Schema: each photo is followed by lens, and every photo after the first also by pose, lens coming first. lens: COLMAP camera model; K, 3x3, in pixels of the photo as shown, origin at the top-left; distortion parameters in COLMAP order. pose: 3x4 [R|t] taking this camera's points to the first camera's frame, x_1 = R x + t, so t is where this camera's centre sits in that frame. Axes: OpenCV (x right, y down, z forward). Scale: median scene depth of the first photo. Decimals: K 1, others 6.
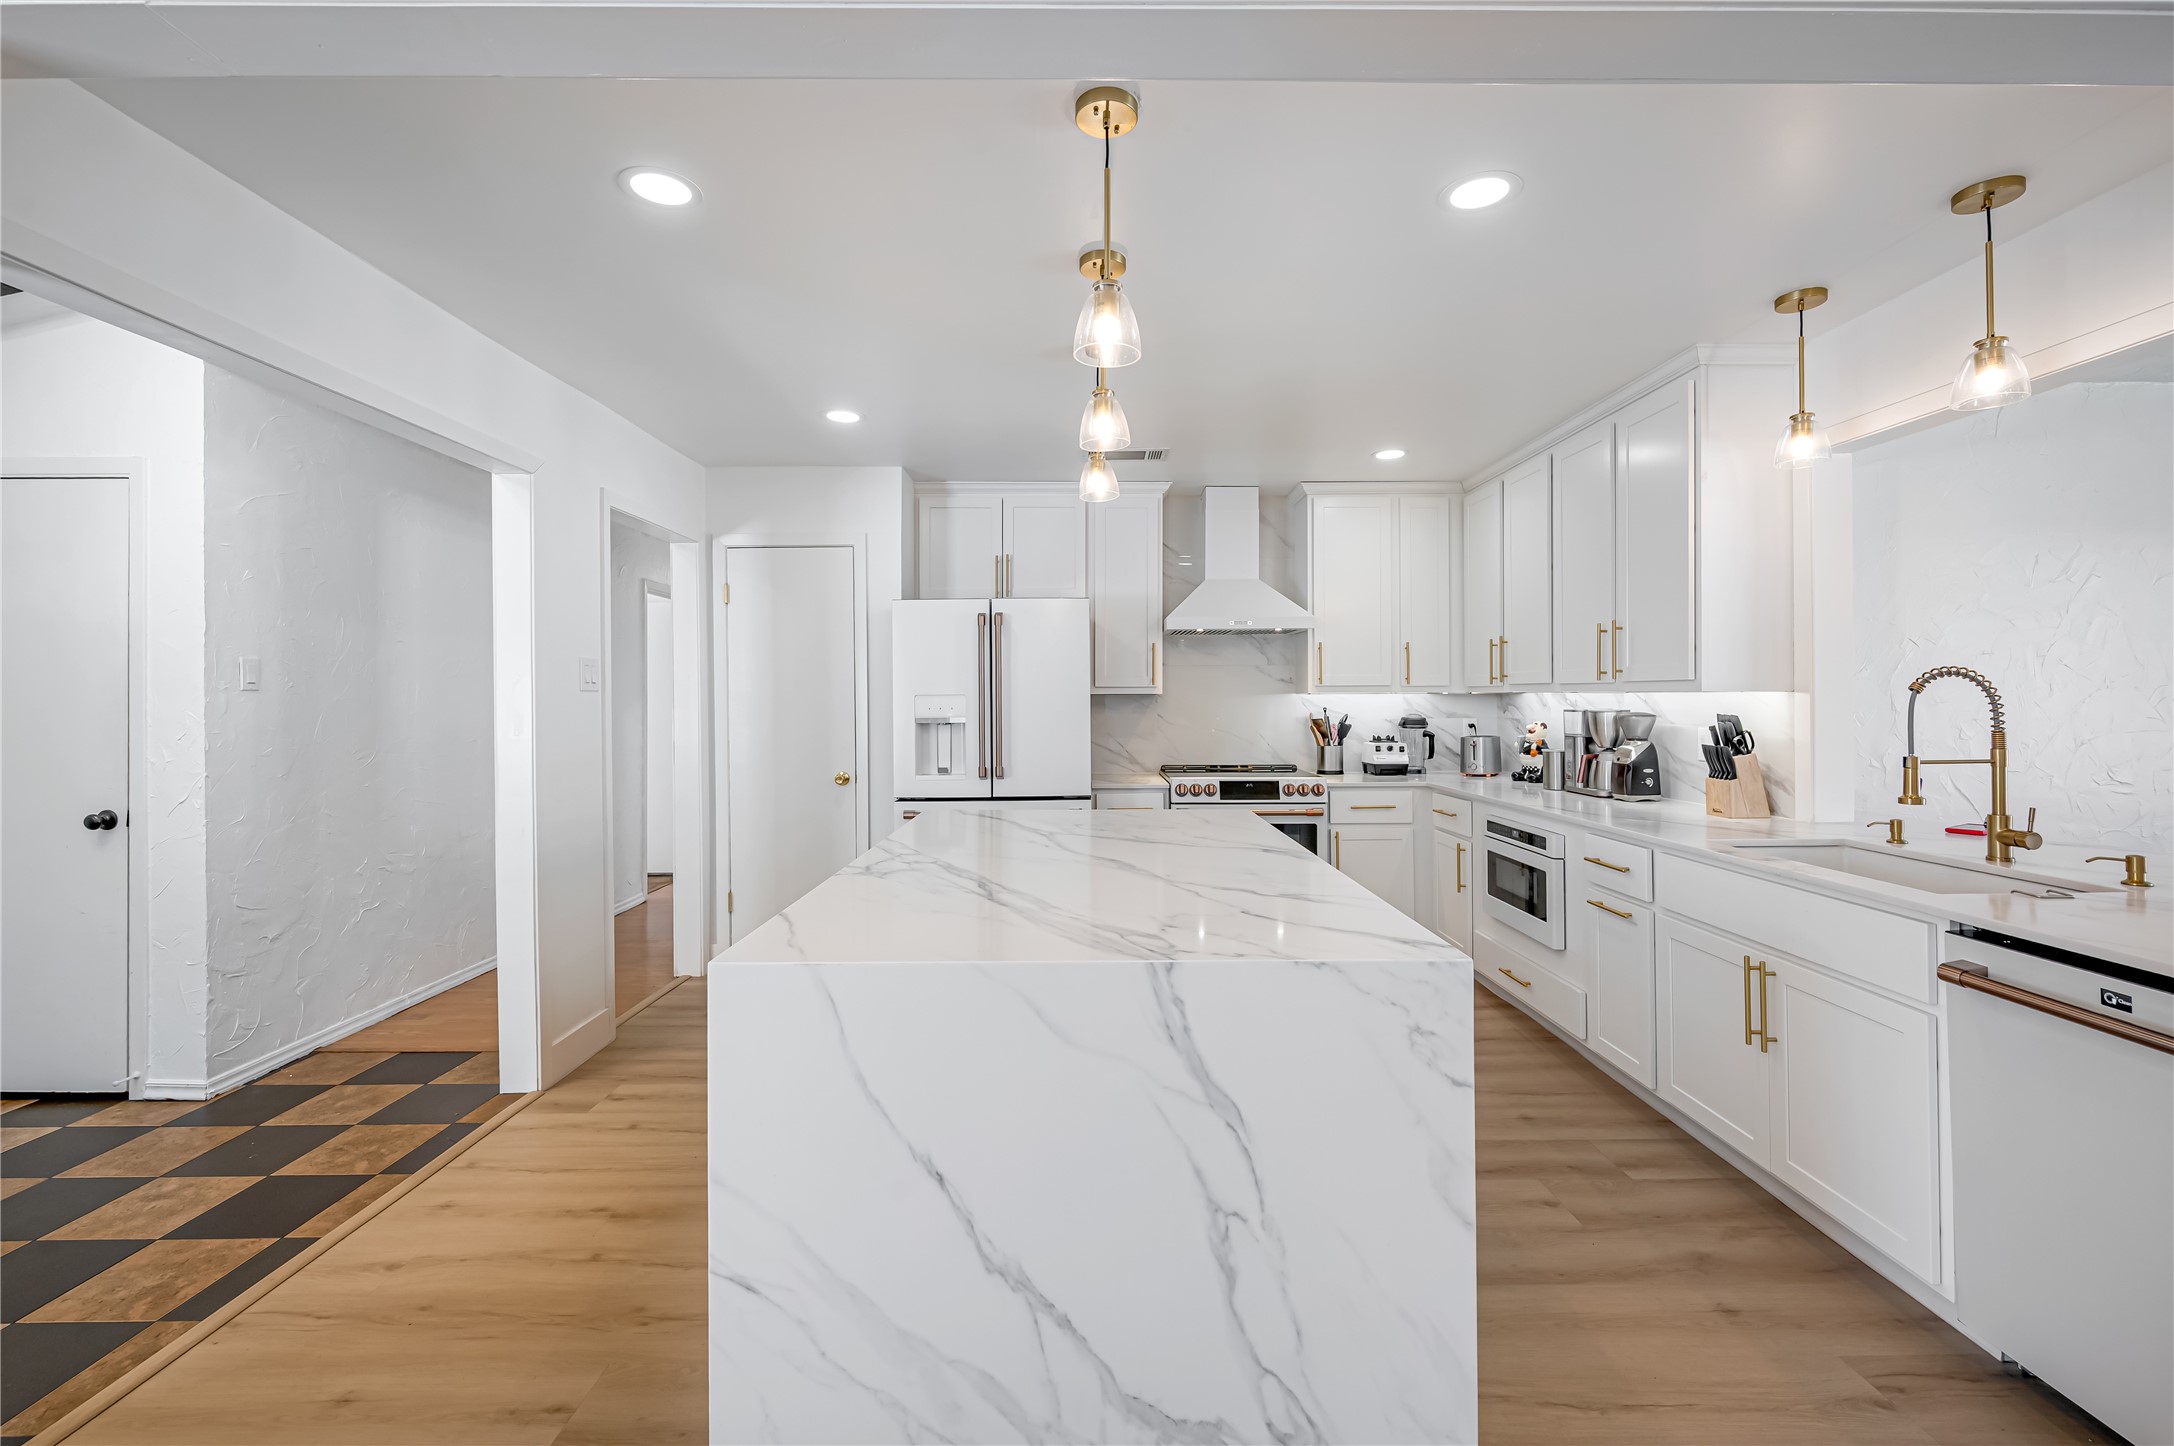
lens RADIAL K [[910.8, 0, 1091.7], [0, 910.8, 698.4], [0, 0, 1]] dist [-0.000811, -0.000023]
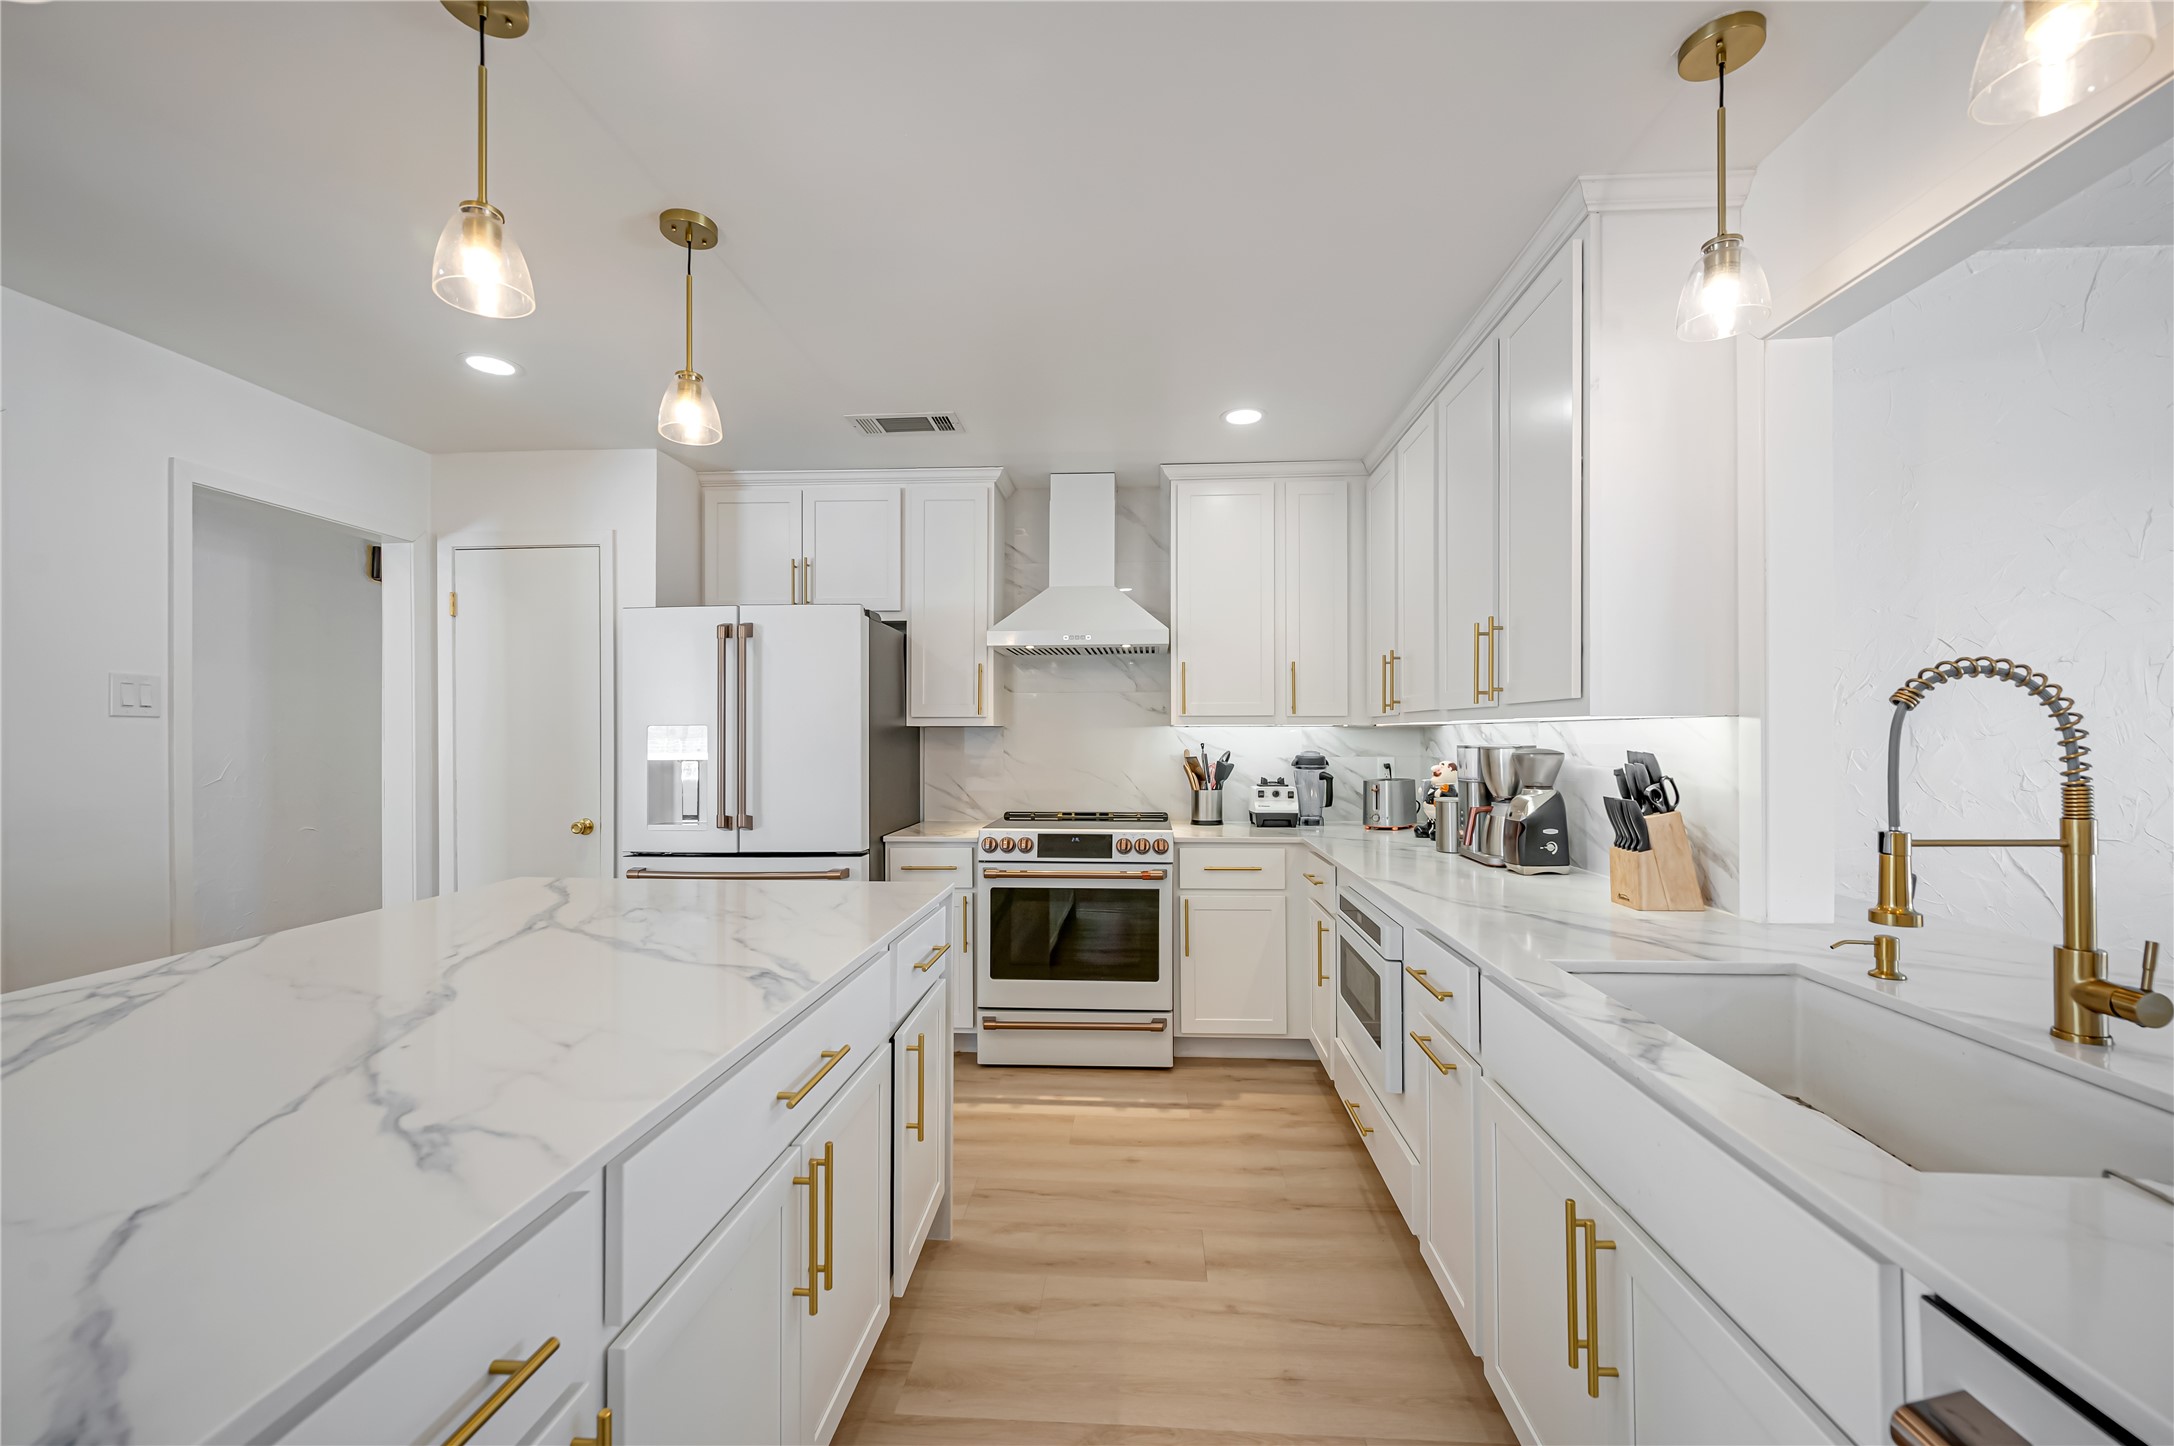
lens RADIAL K [[868.6, 0, 1099.6], [0, 868.6, 736.4], [0, 0, 1]] dist [0.002860, 0.000519]
pose [[0.997679, 0.002700, -0.068045, 0.260795], [-0.002778, 0.999996, -0.001060, 0.006215], [0.068042, 0.001247, 0.997682, 0.256448]]
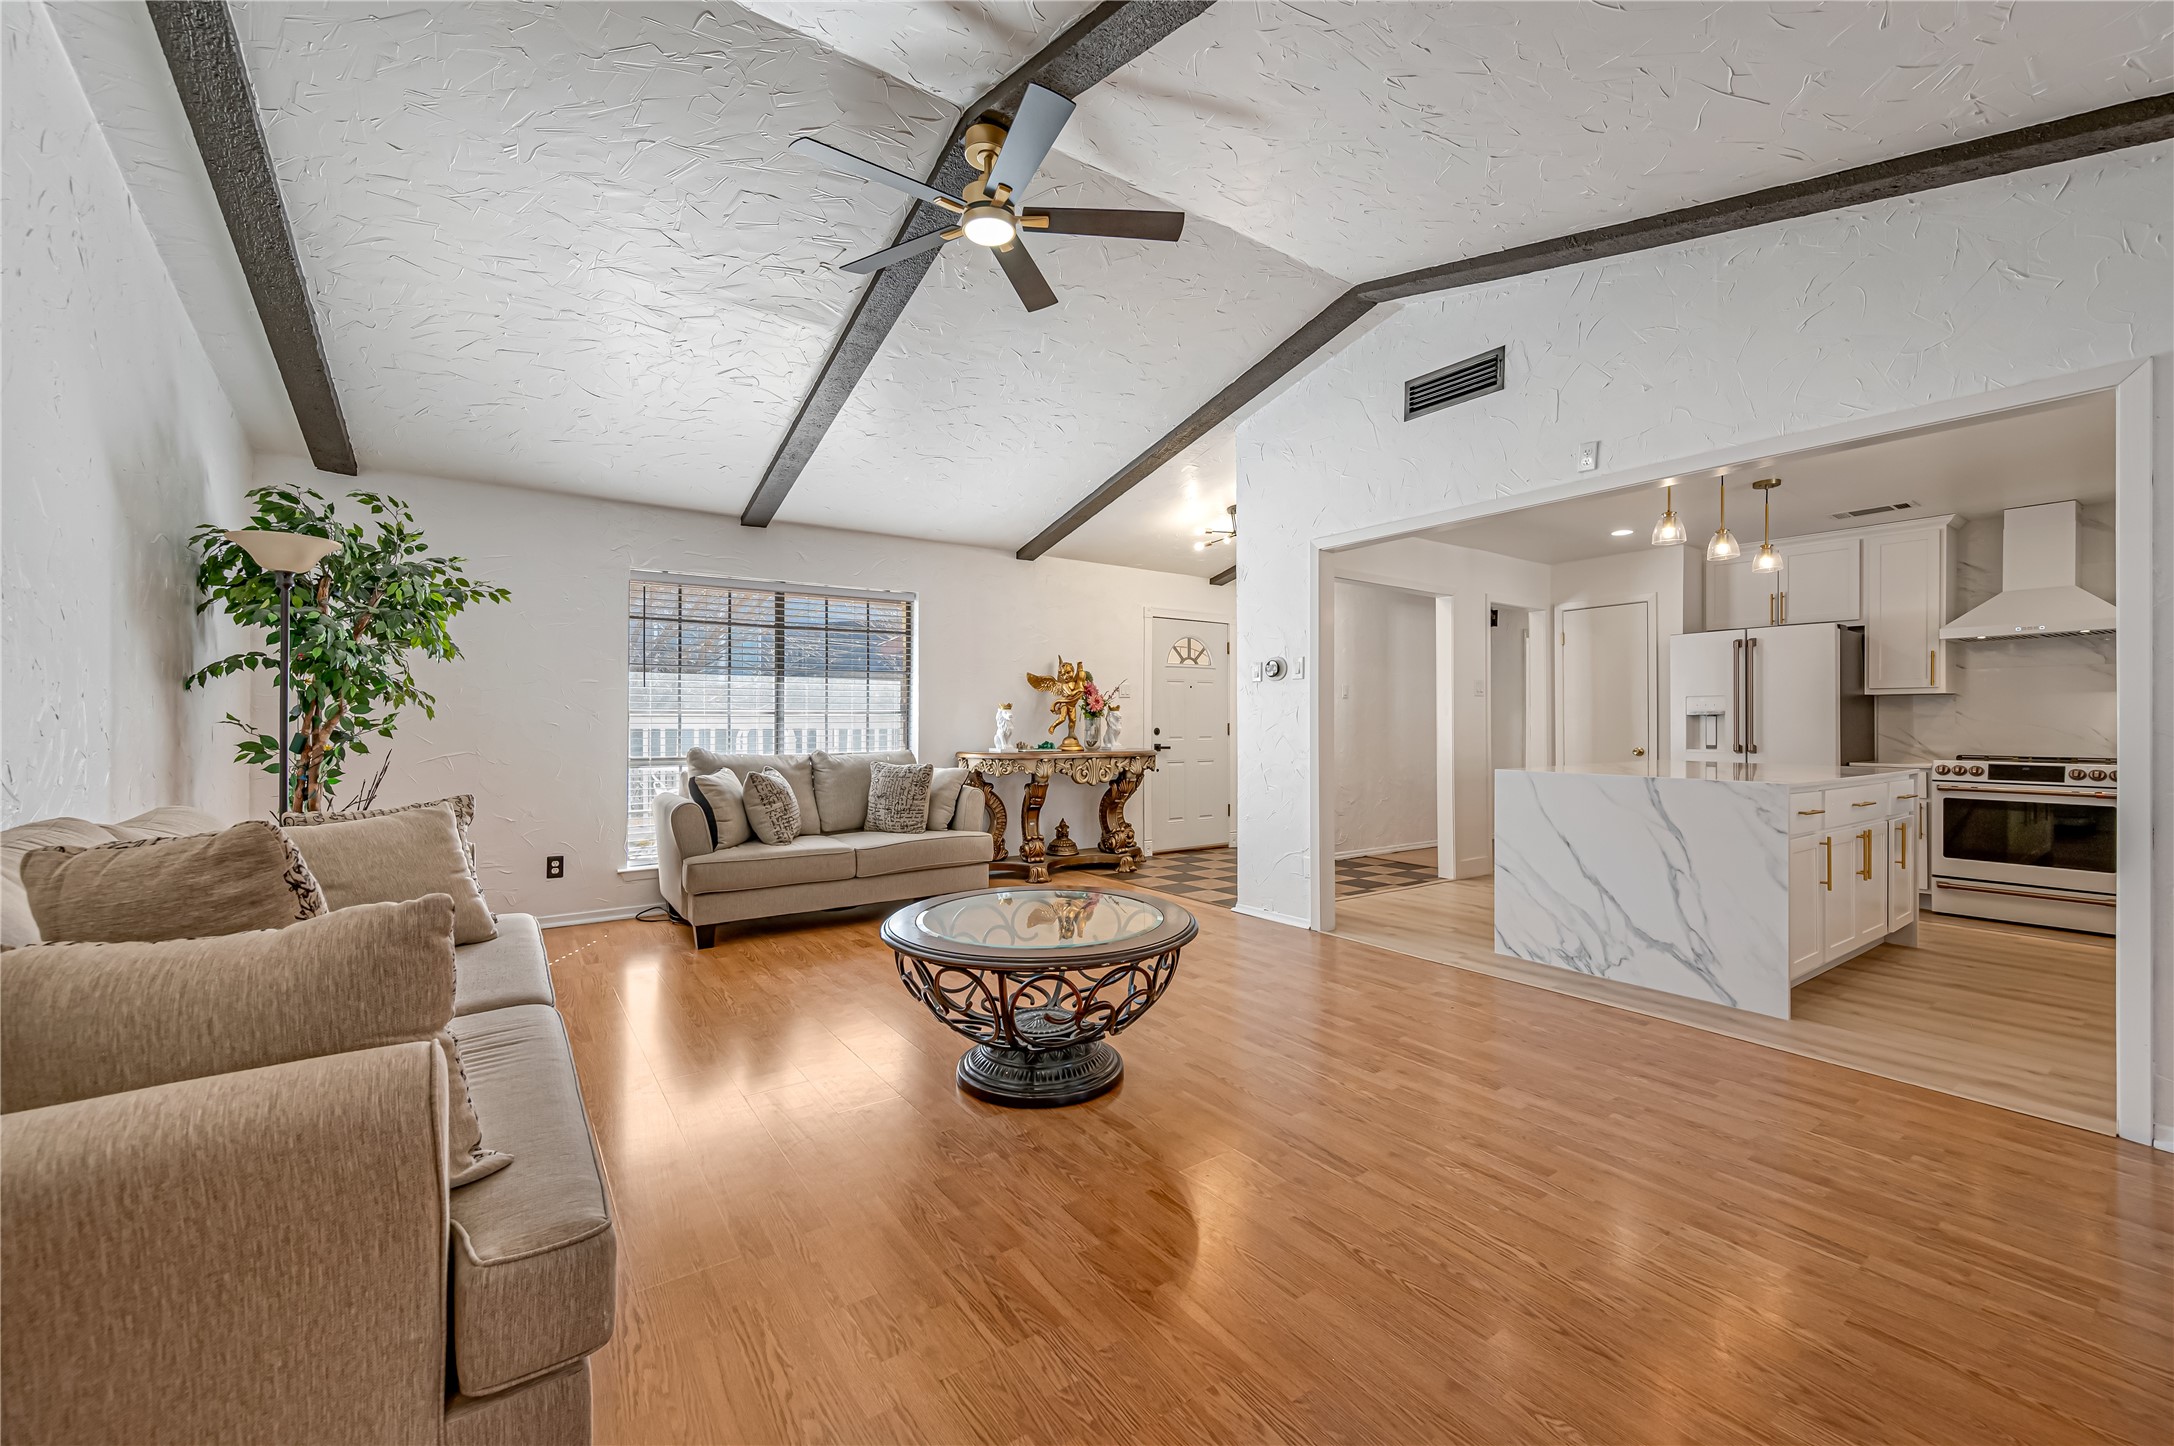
lens RADIAL K [[851.4, 0, 1082.9], [0, 851.4, 721.2], [0, 0, 1]] dist [0.001256, 0.000378]
pose [[0.560057, 0.002734, -0.828450, 0.424950], [-0.002933, 0.999995, 0.001317, 0.039236], [0.828449, 0.001692, 0.560062, -0.641972]]
